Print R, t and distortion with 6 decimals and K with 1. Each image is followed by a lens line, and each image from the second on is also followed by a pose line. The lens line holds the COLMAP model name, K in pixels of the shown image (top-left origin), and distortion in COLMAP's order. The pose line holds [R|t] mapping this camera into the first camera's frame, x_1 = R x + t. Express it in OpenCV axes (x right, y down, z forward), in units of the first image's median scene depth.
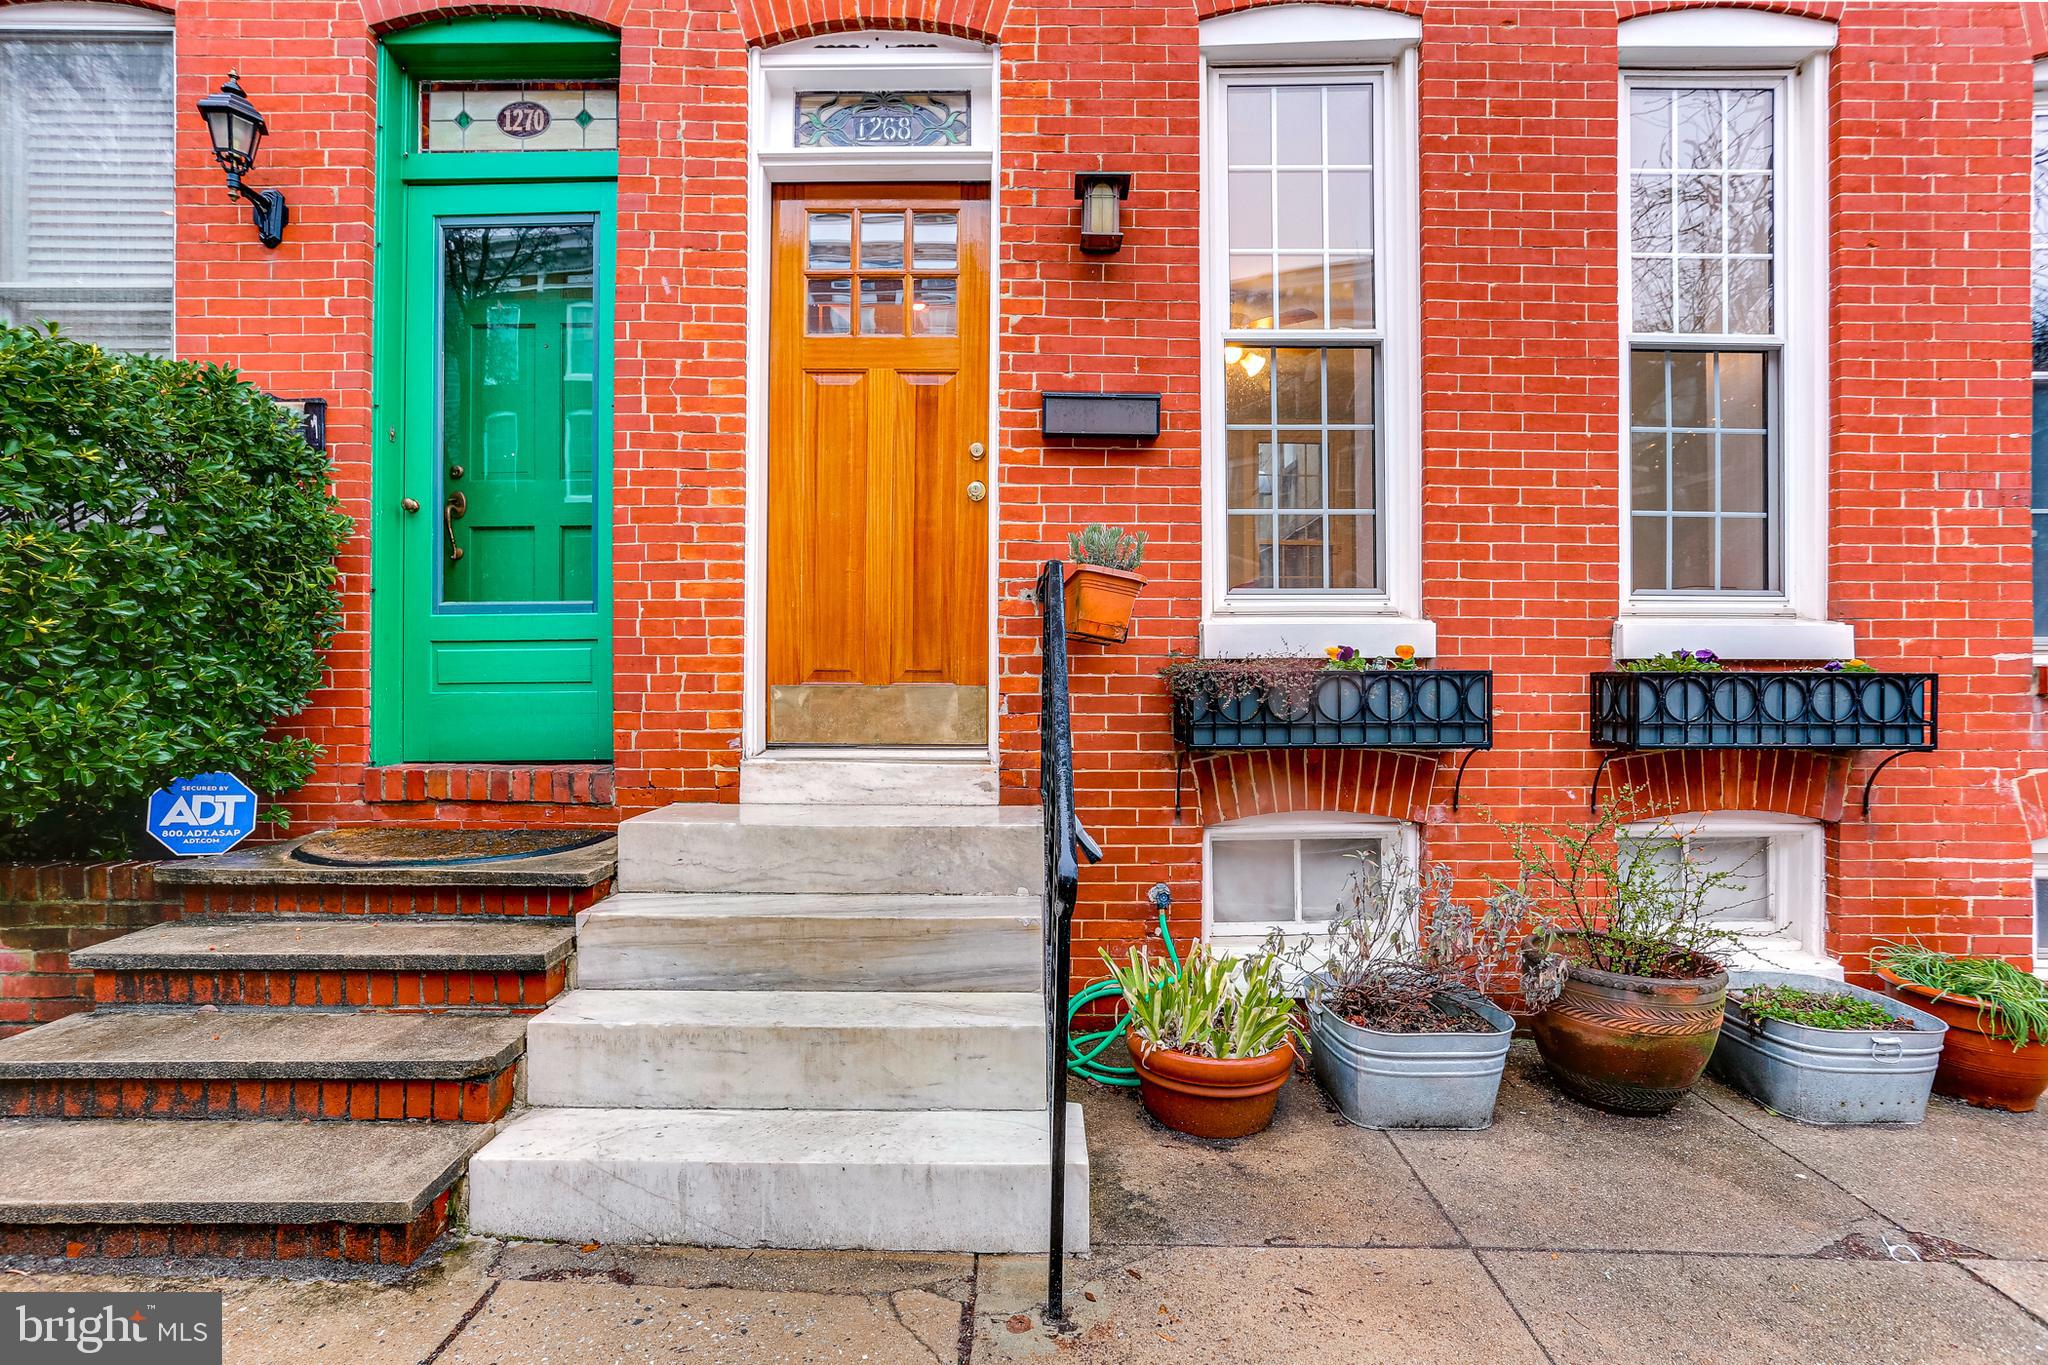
lens RADIAL K [[977.1, 0, 1022.3], [0, 977.1, 588.8], [0, 0, 1]] dist [-0.042283, 0.023906]
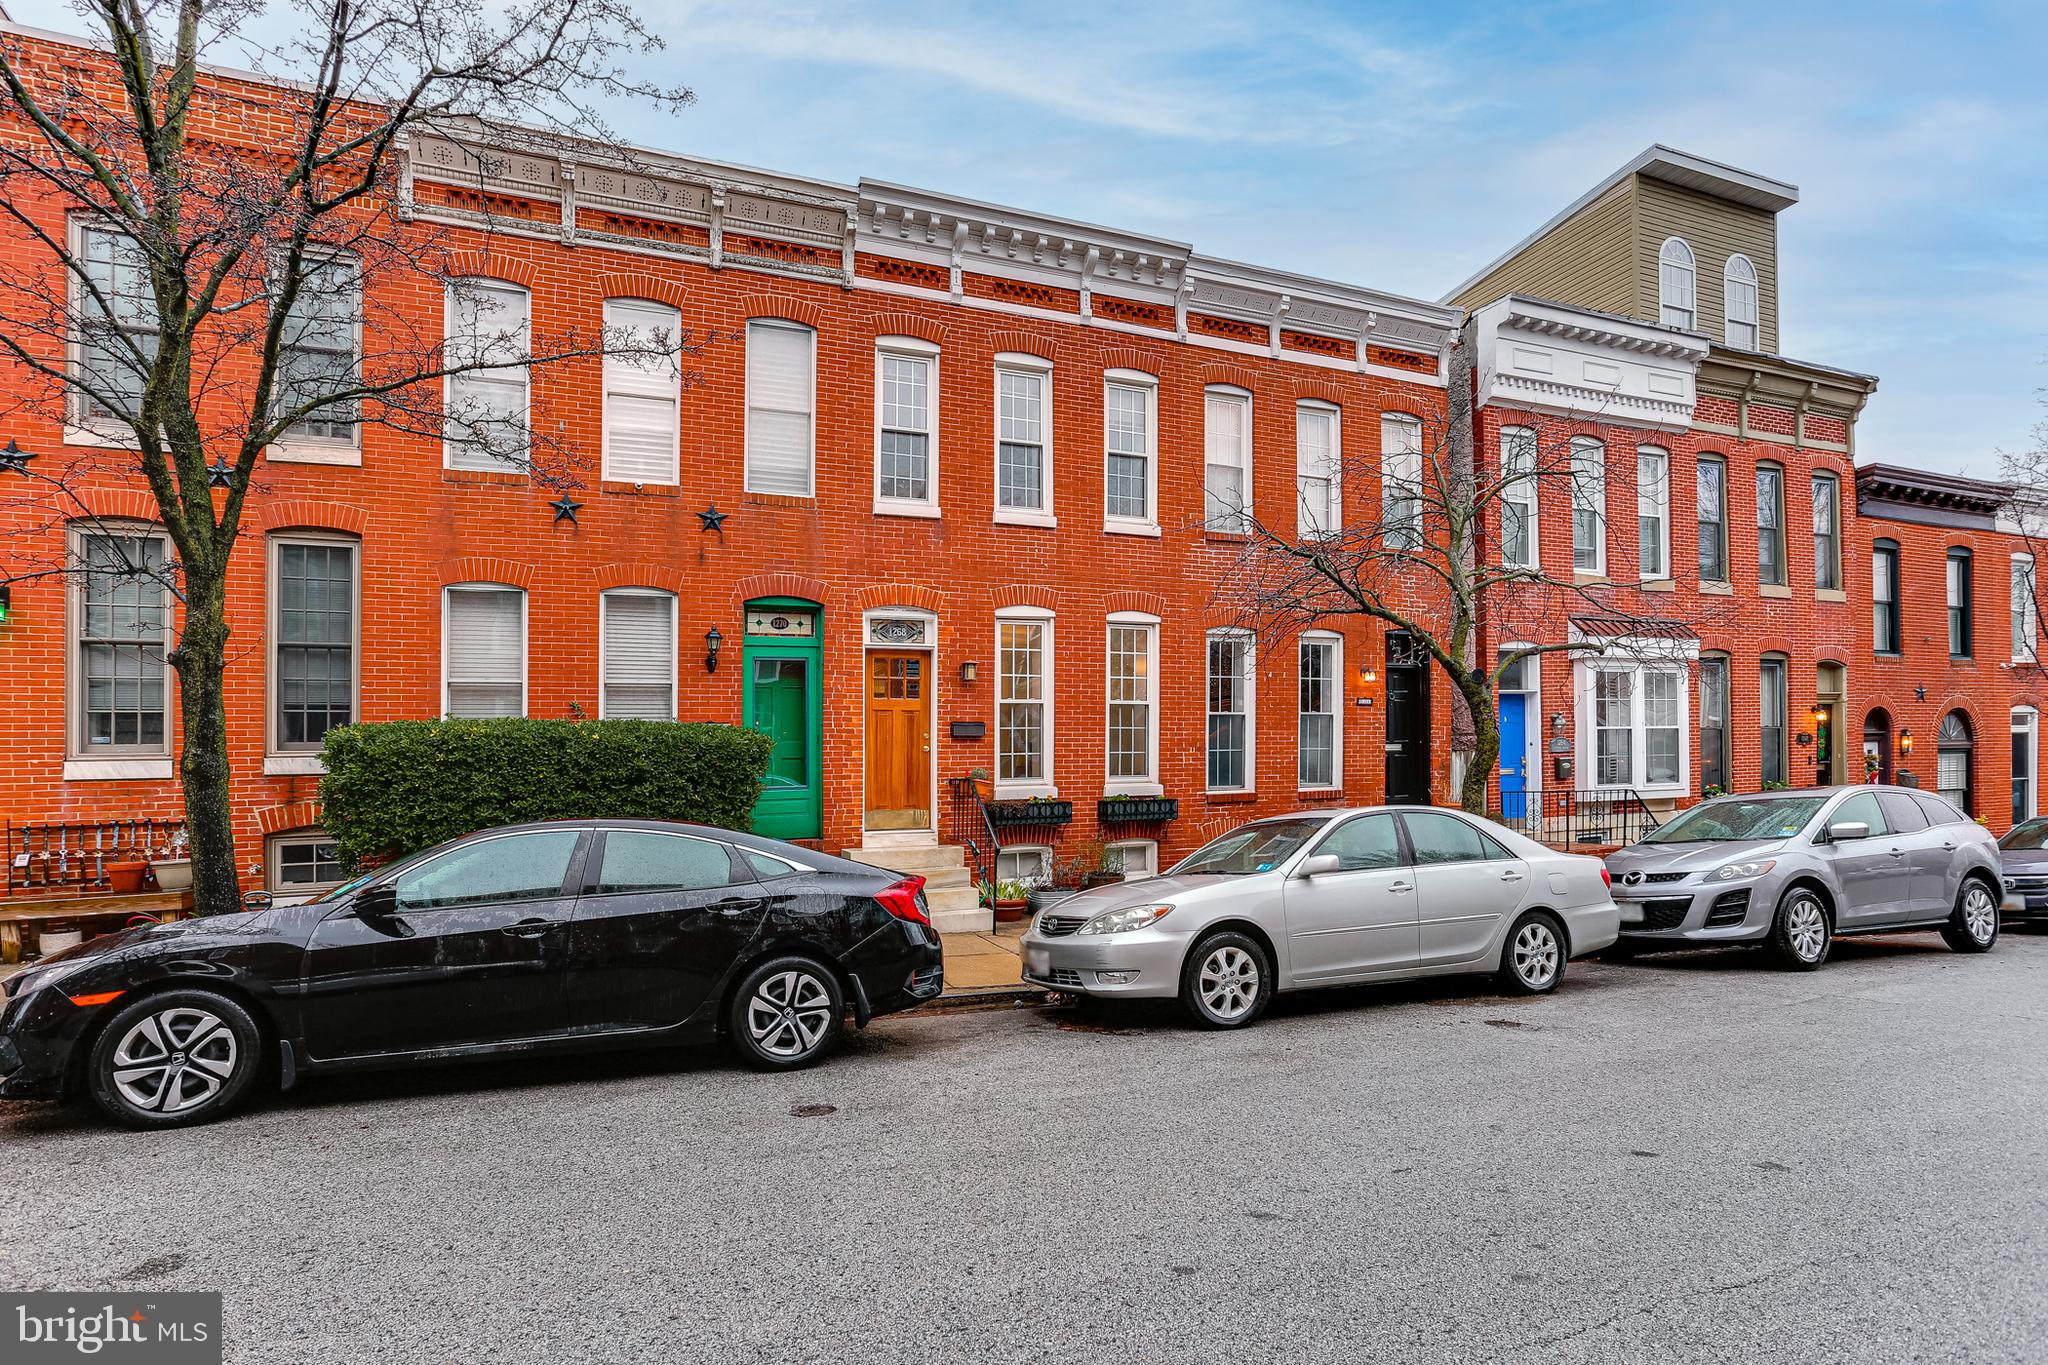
lens RADIAL K [[996.8, 0, 1011.4], [0, 996.8, 702.4], [0, 0, 1]] dist [-0.040856, 0.026073]
pose [[0.921976, 0.011062, 0.387089, -1.070647], [-0.009078, 0.999935, -0.006954, -0.236204], [-0.387141, 0.002898, 0.922016, -2.149725]]
